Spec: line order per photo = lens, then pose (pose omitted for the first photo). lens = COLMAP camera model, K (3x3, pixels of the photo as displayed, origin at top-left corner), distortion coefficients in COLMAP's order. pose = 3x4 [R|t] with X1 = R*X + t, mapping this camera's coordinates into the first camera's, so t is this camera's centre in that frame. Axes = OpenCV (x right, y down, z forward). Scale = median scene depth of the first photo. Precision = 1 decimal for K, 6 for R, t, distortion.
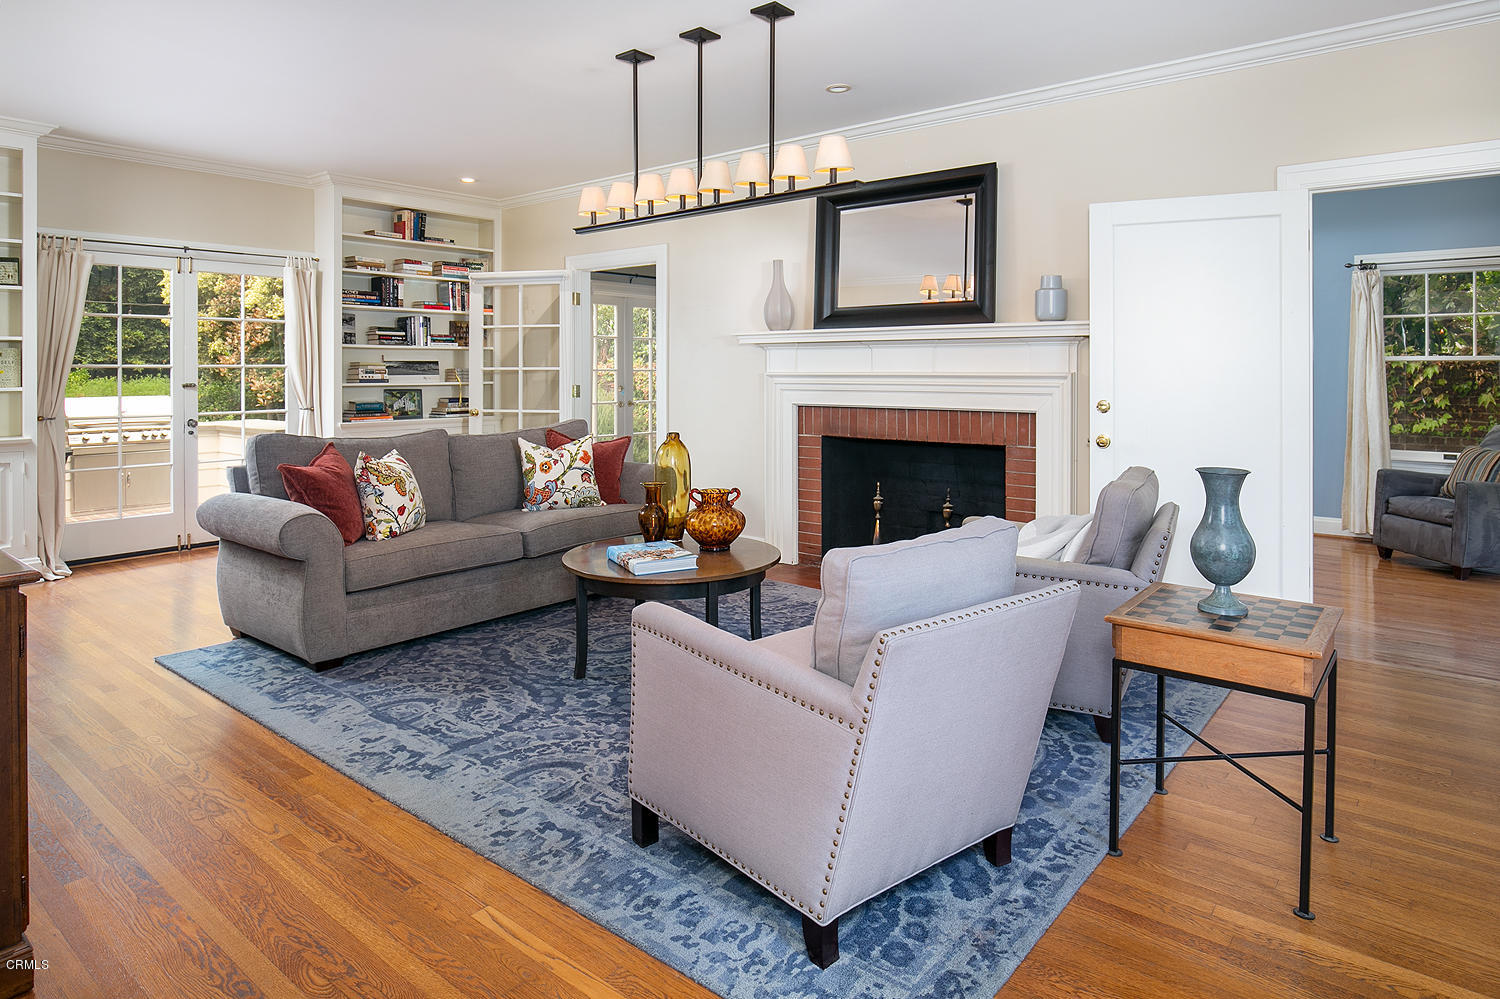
lens RADIAL K [[901.4, 0, 750.0], [0, 901.4, 371.6], [0, 0, 1]] dist [-0.003974, -0.000834]
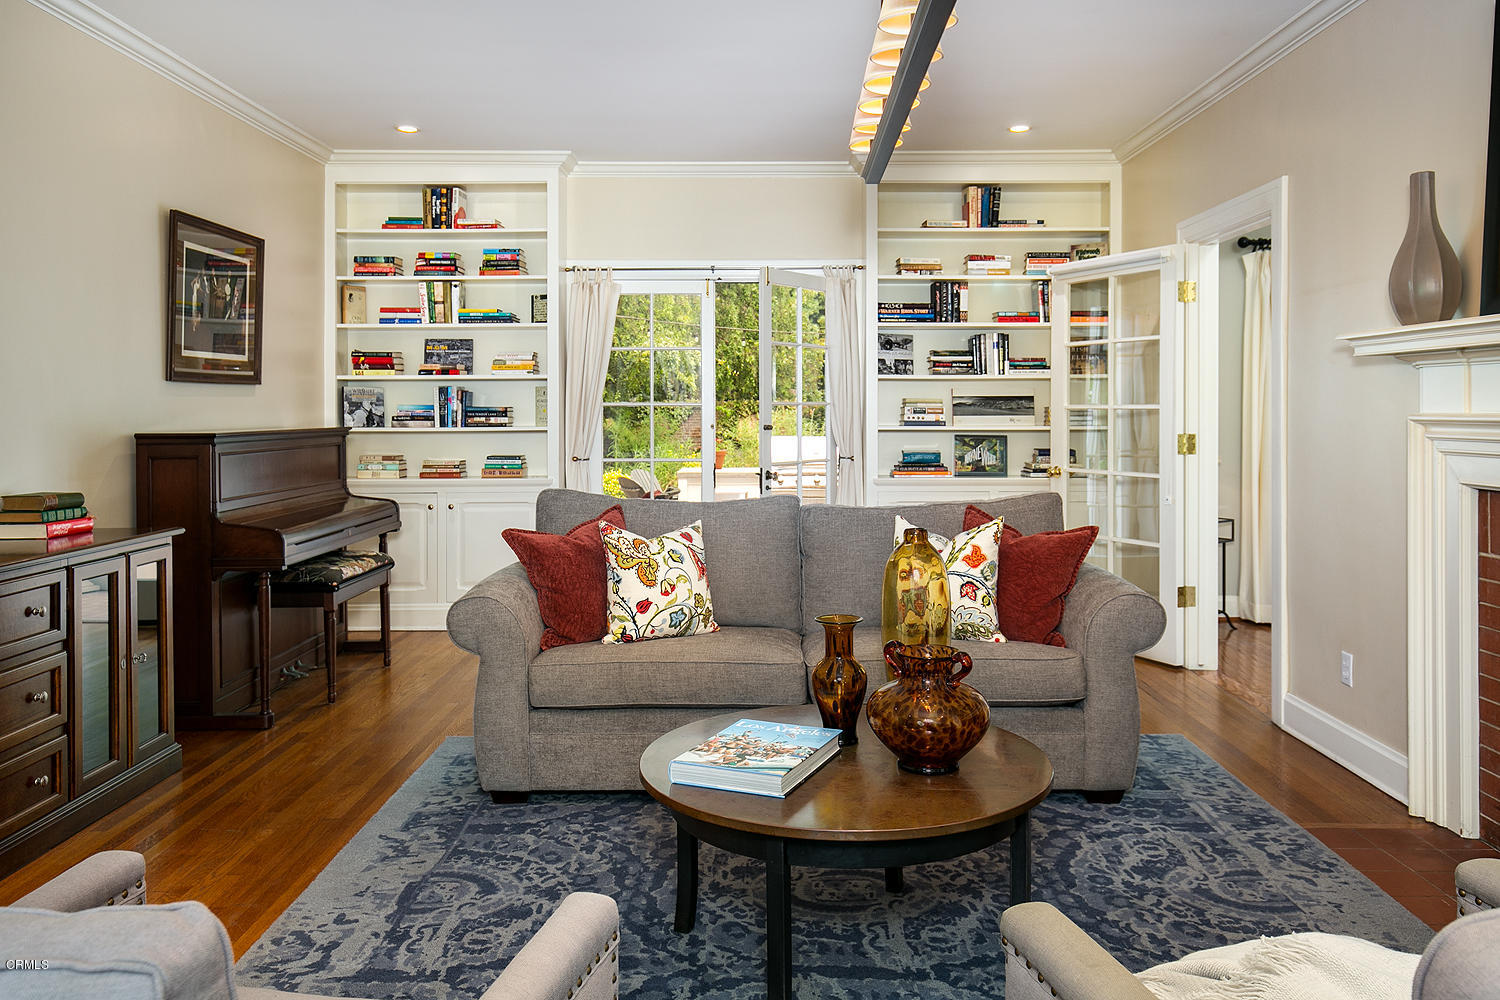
lens RADIAL K [[1148.1, 0, 752.4], [0, 1148.1, 412.1], [0, 0, 1]] dist [0.017899, 0.003283]
pose [[0.636076, 0.002725, -0.771622, 0.220304], [-0.000015, 0.999994, 0.003520, -0.002419], [0.771627, -0.002228, 0.636072, 0.285403]]
